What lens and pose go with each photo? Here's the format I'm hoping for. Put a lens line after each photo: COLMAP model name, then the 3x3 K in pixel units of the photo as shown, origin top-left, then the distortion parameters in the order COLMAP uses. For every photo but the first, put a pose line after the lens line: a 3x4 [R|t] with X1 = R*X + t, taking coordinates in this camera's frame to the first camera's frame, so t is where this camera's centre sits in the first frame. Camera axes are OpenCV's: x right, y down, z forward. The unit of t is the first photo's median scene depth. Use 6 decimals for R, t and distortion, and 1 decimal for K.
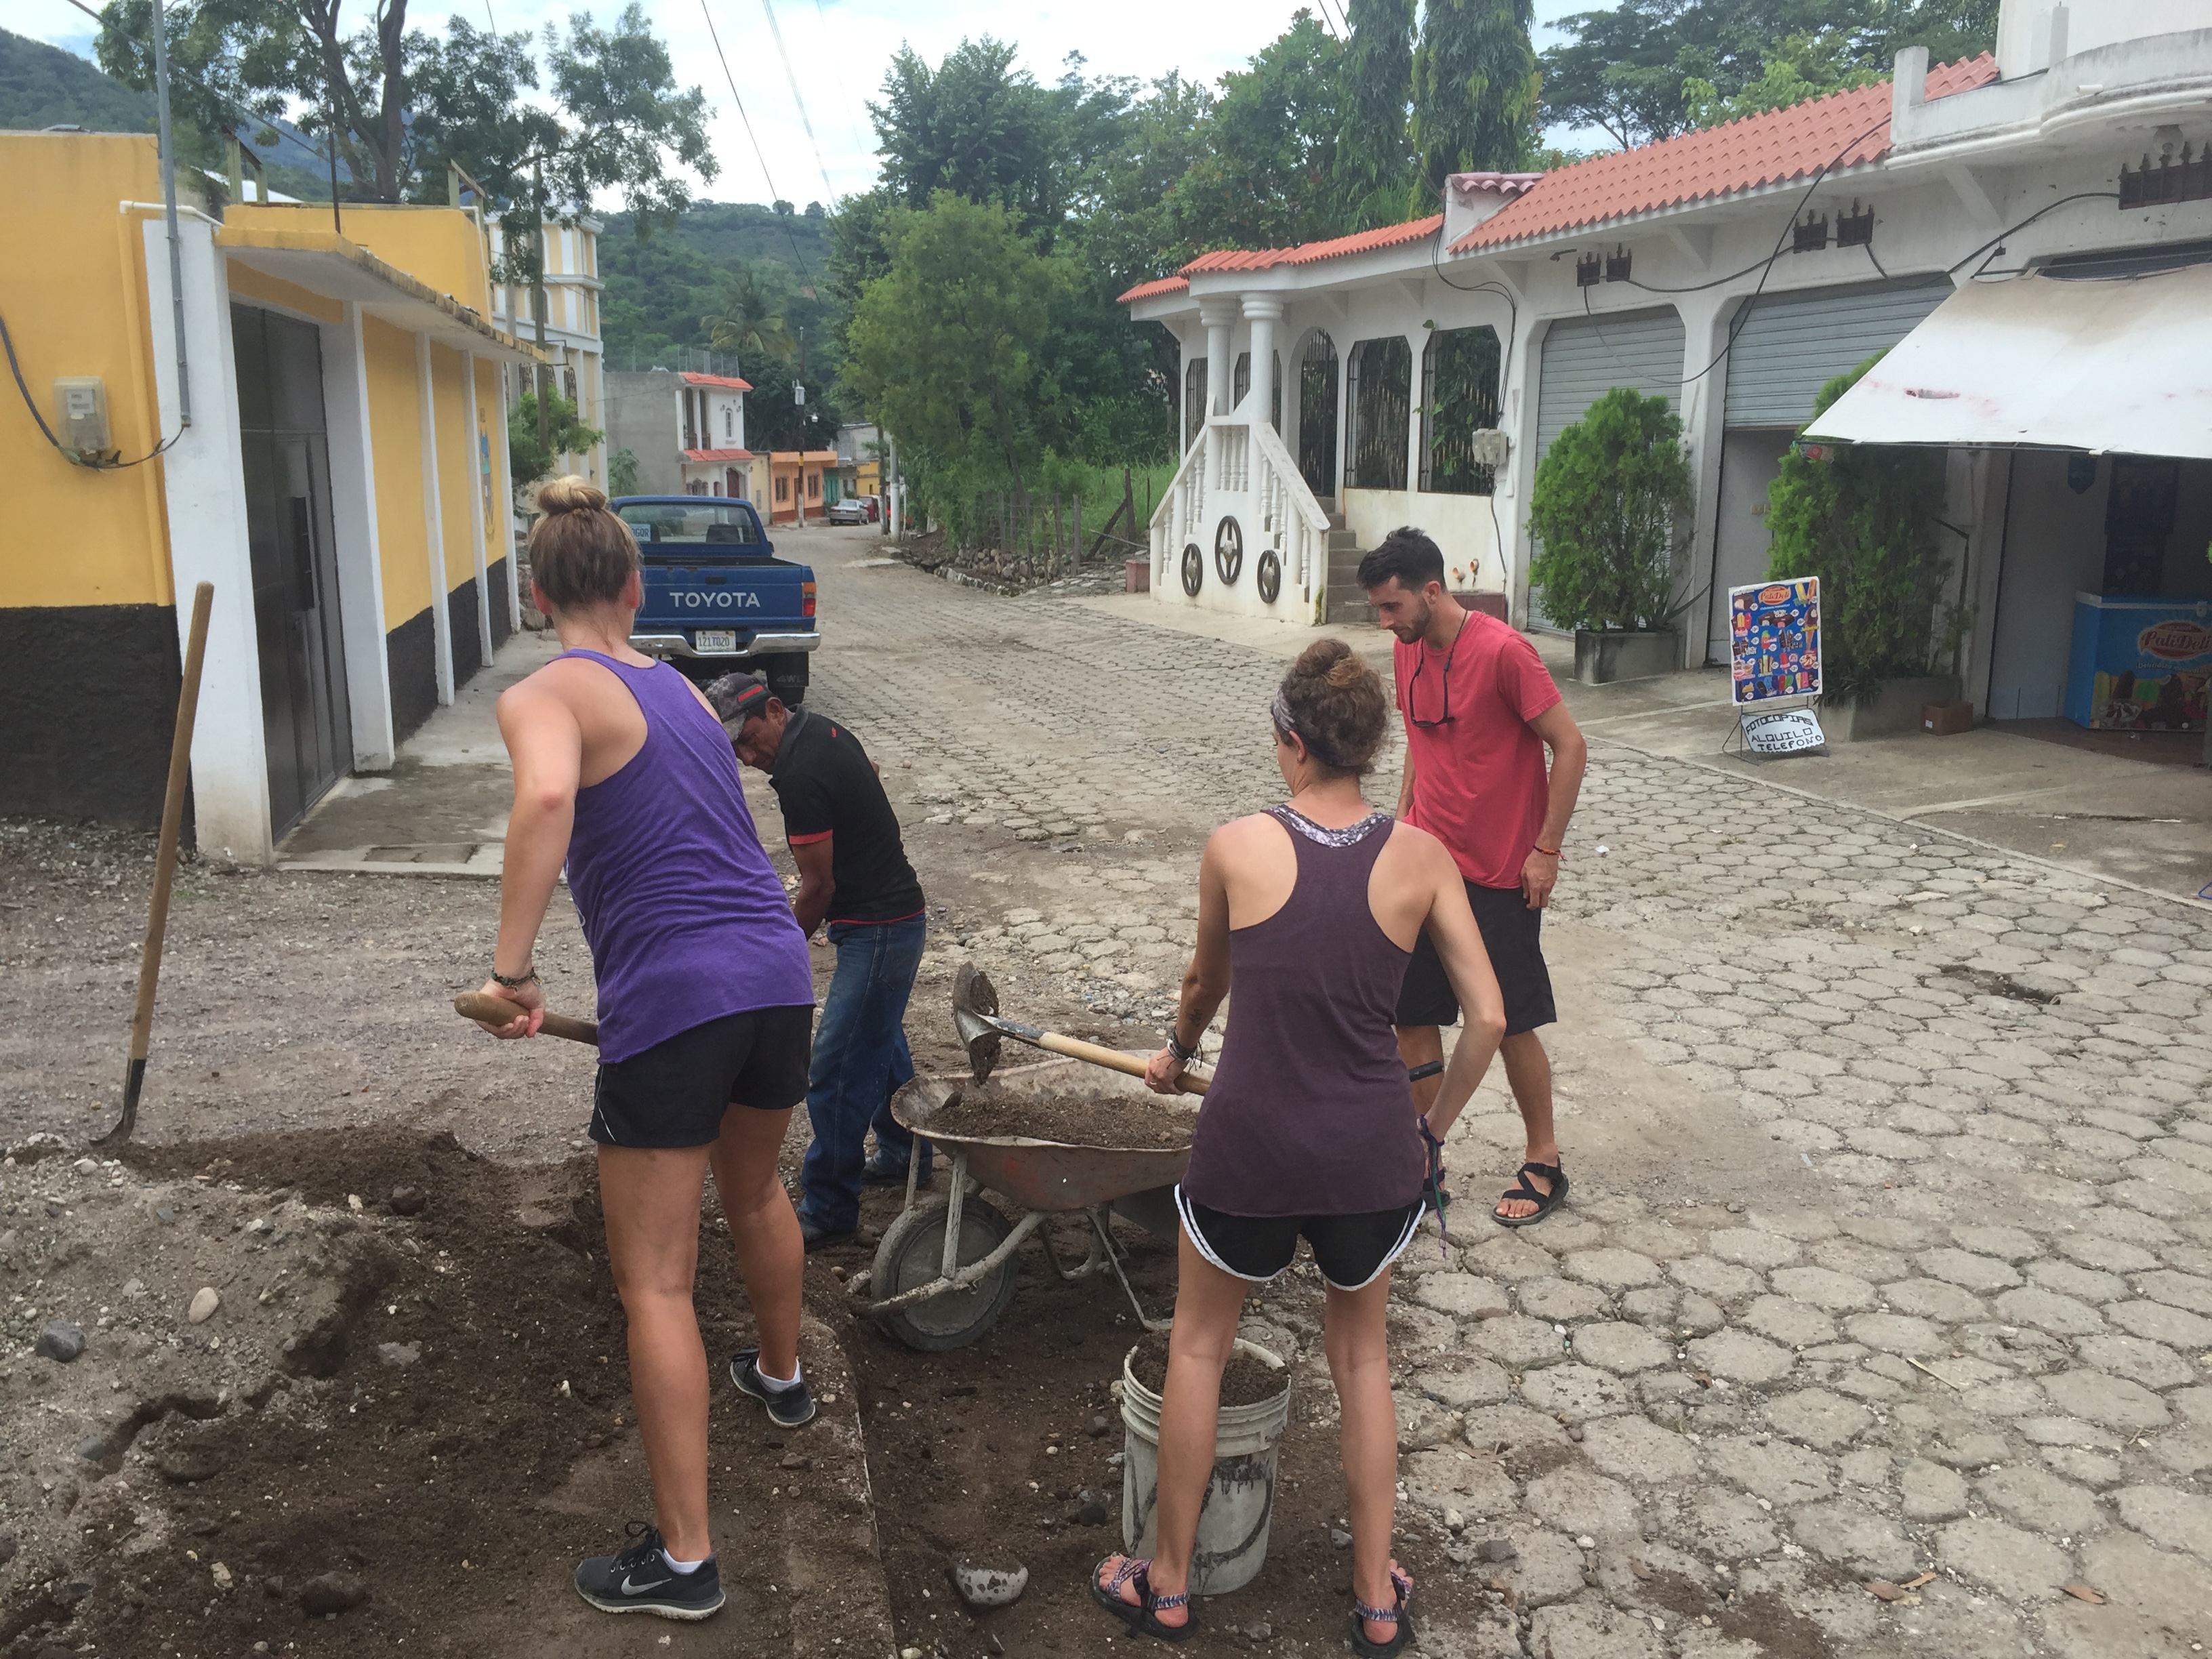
lens RADIAL K [[1886.2, 0, 1100.4], [0, 1886.2, 808.5], [0, 0, 1]] dist [0.061434, -0.116986]
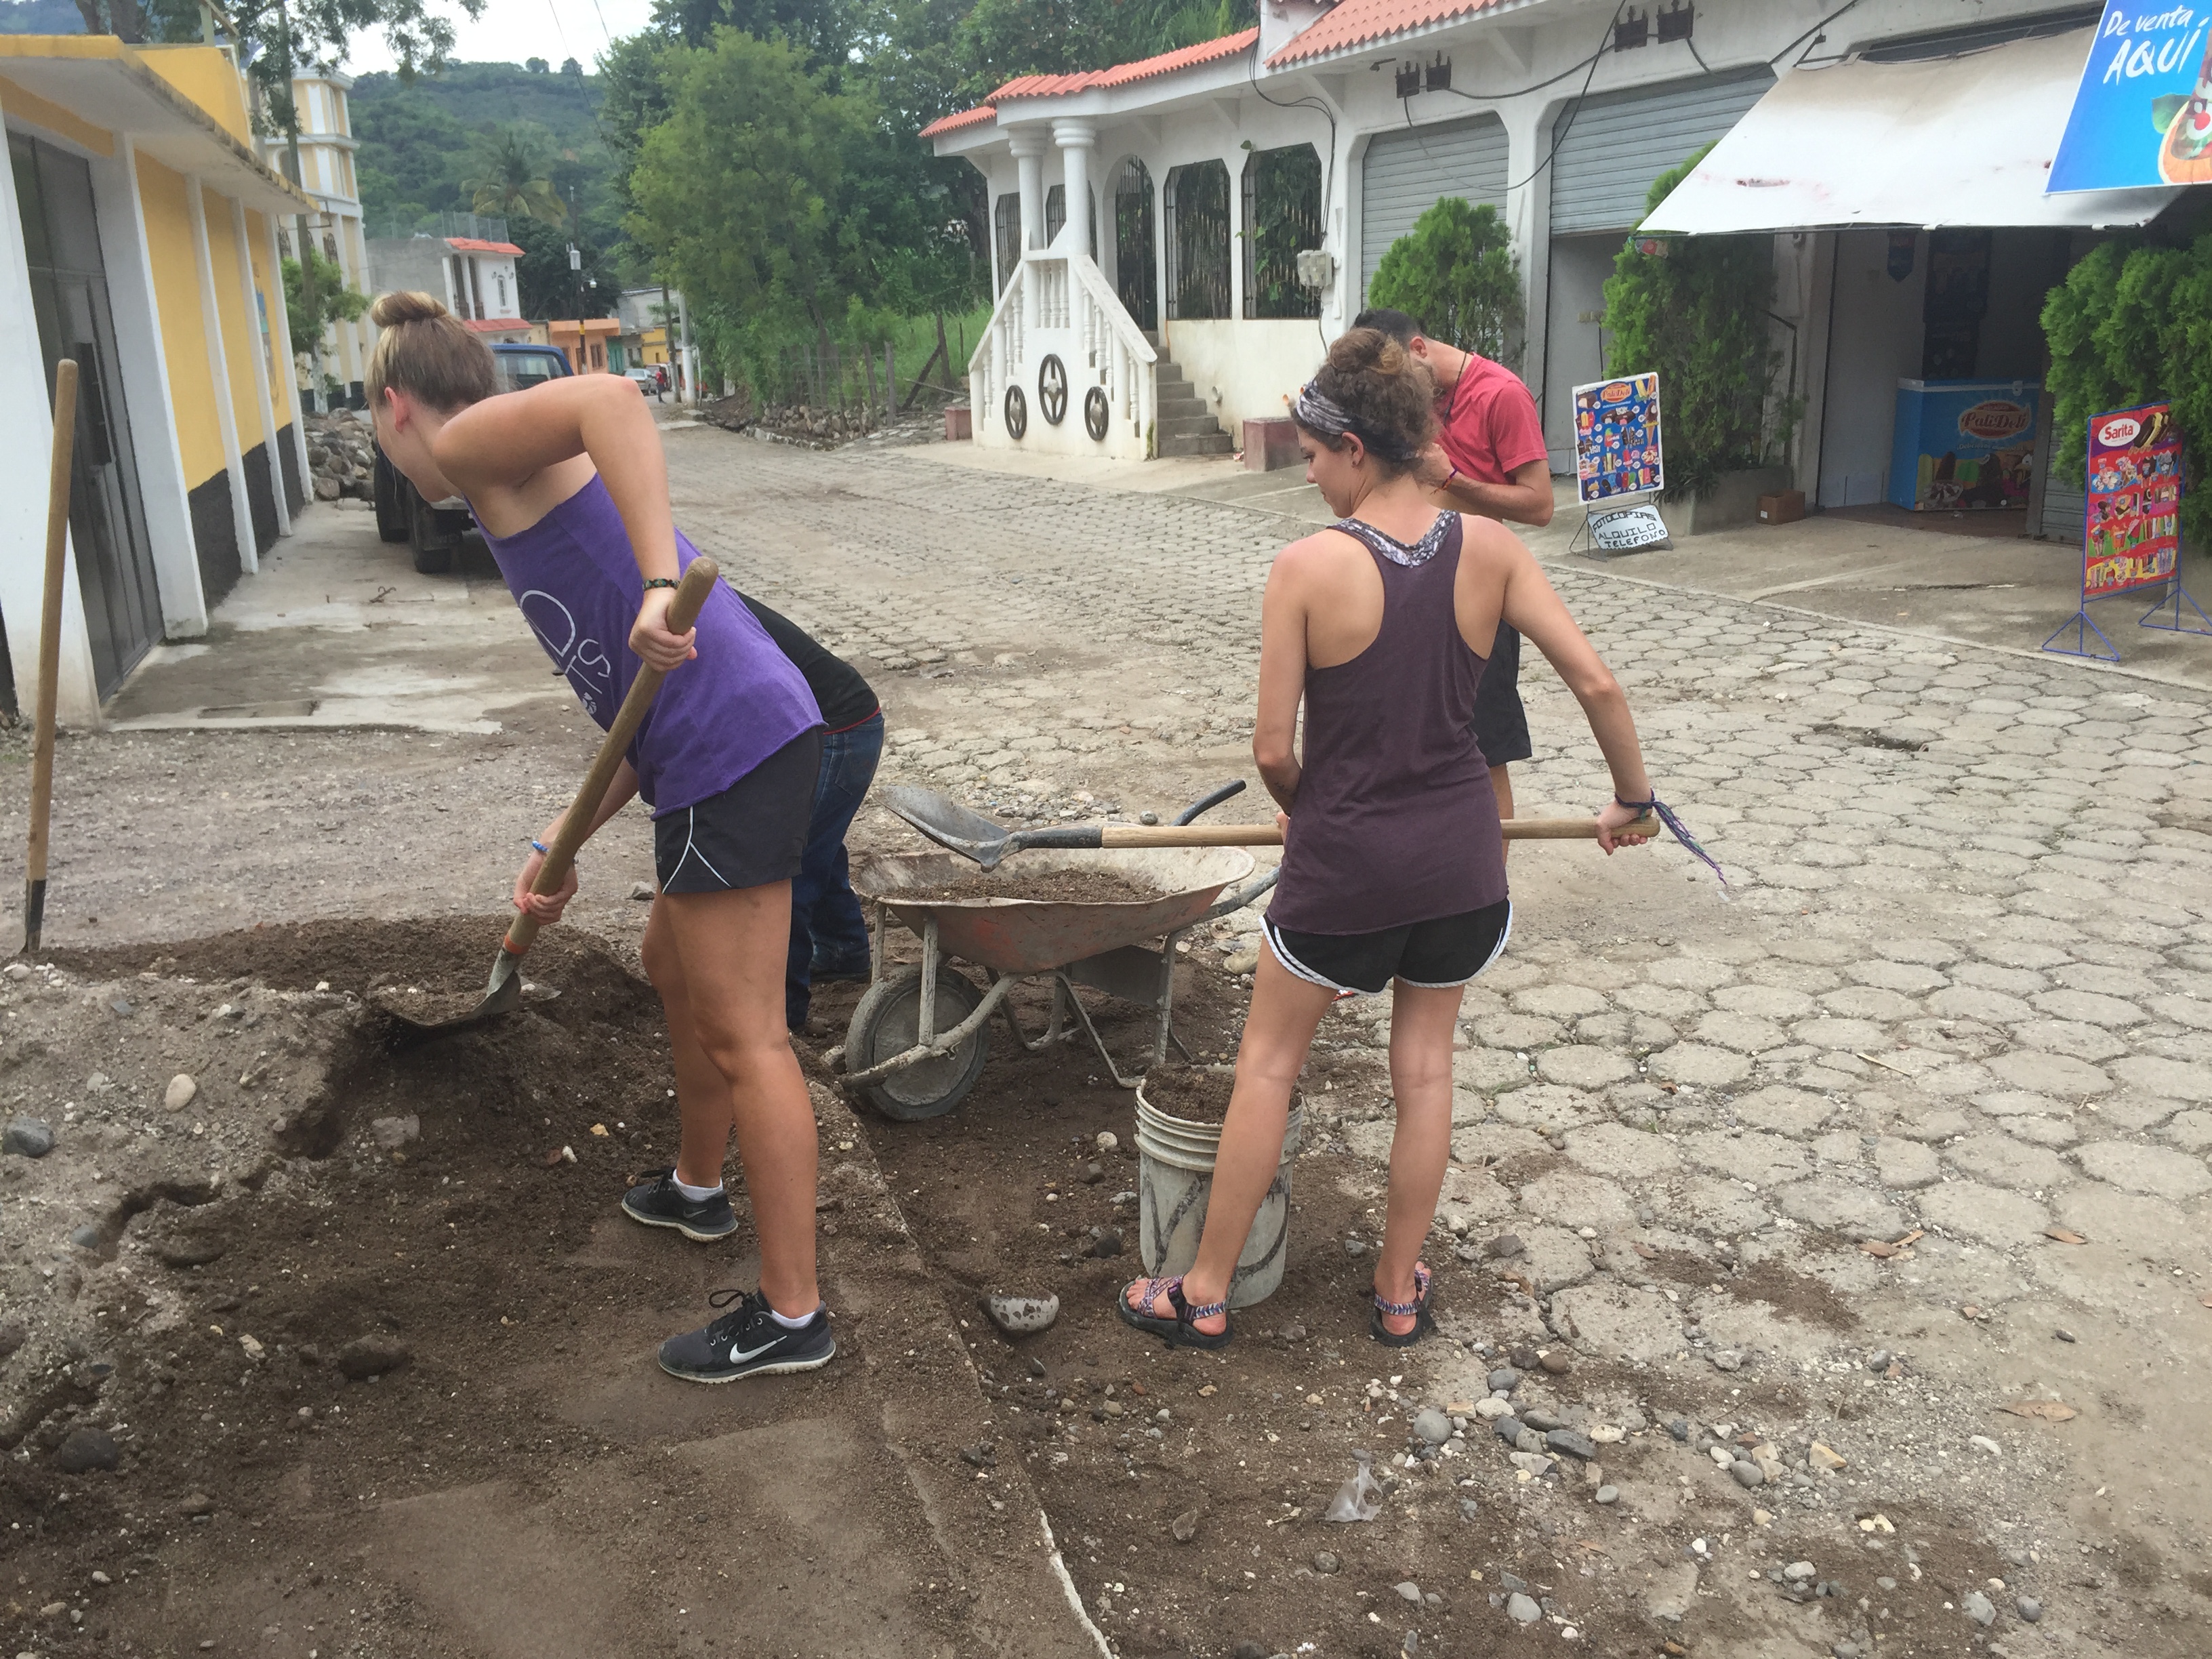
lens RADIAL K [[1886.2, 0, 1099.7], [0, 1886.2, 816.8], [0, 0, 1]] dist [0.061434, -0.116986]
pose [[0.993374, -0.059434, 0.098363, -0.038039], [0.052310, 0.995924, 0.073484, 0.029380], [-0.102330, -0.067852, 0.992434, 0.010040]]
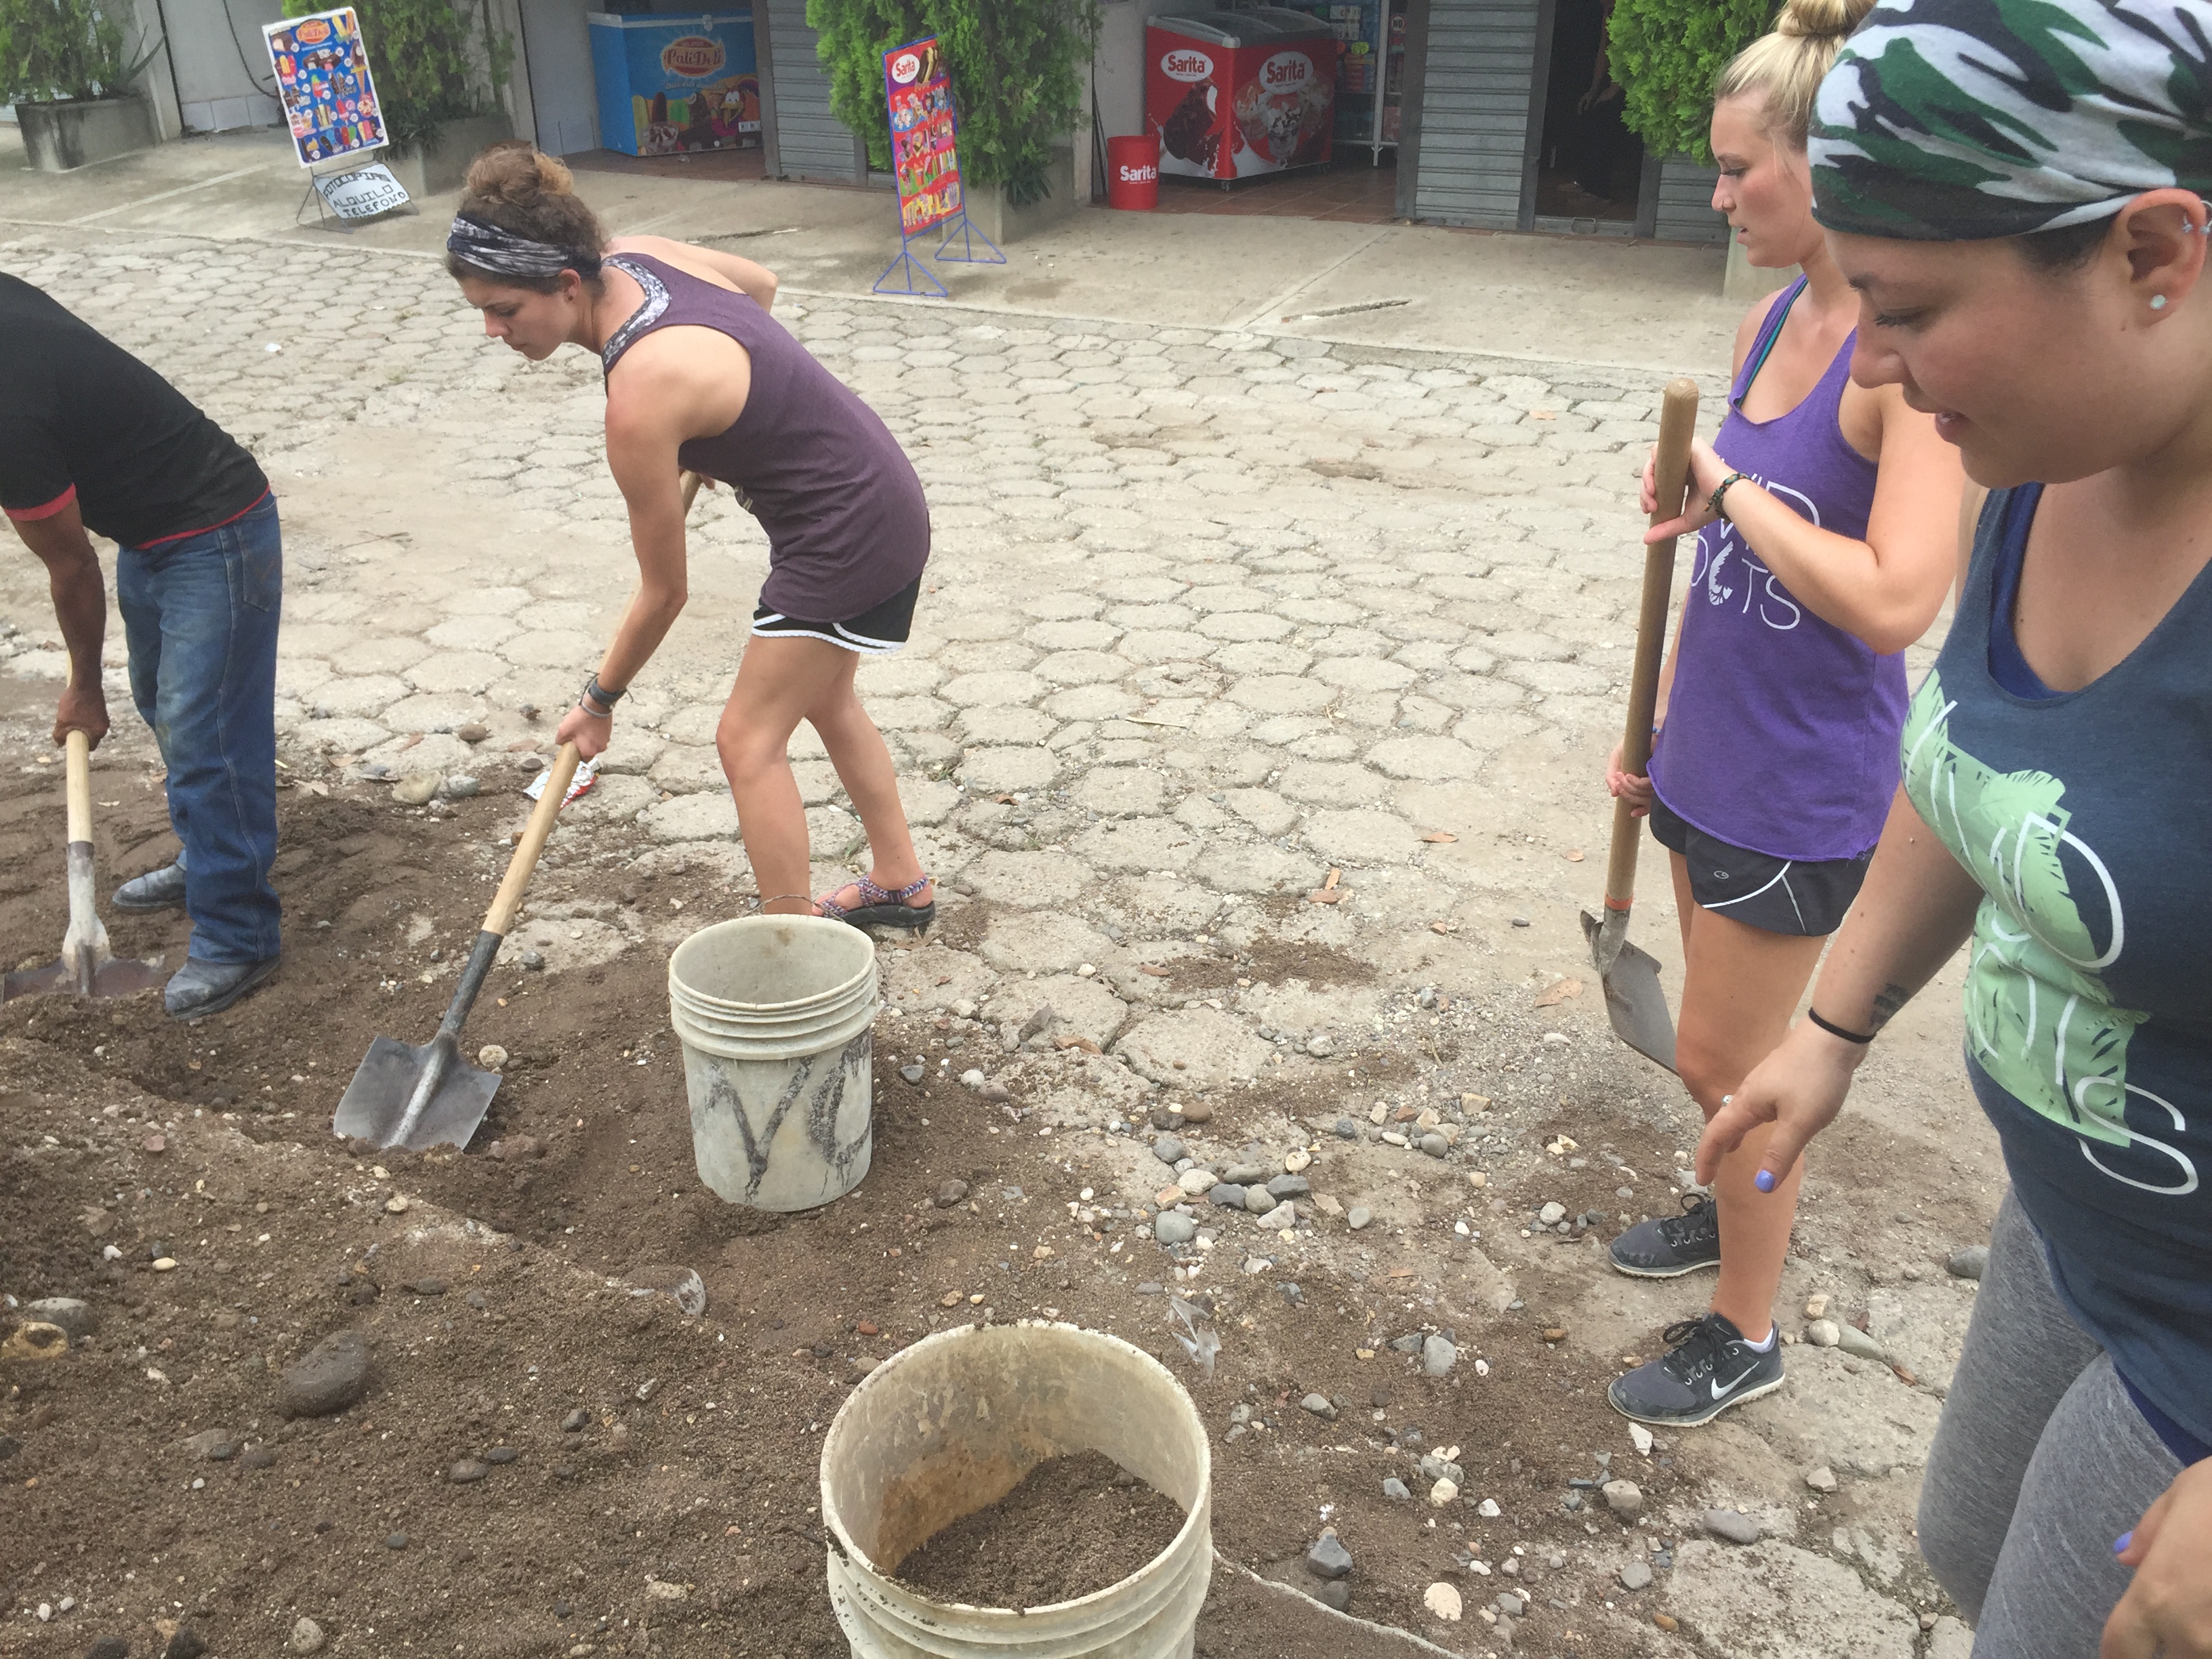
lens RADIAL K [[1886.2, 0, 1066.4], [0, 1886.2, 799.5], [0, 0, 1]] dist [0.061434, -0.116986]
pose [[0.656637, -0.326828, 0.679714, -0.155596], [0.146827, 0.939382, 0.309843, -0.000323], [-0.739777, -0.103655, 0.664821, 0.148836]]
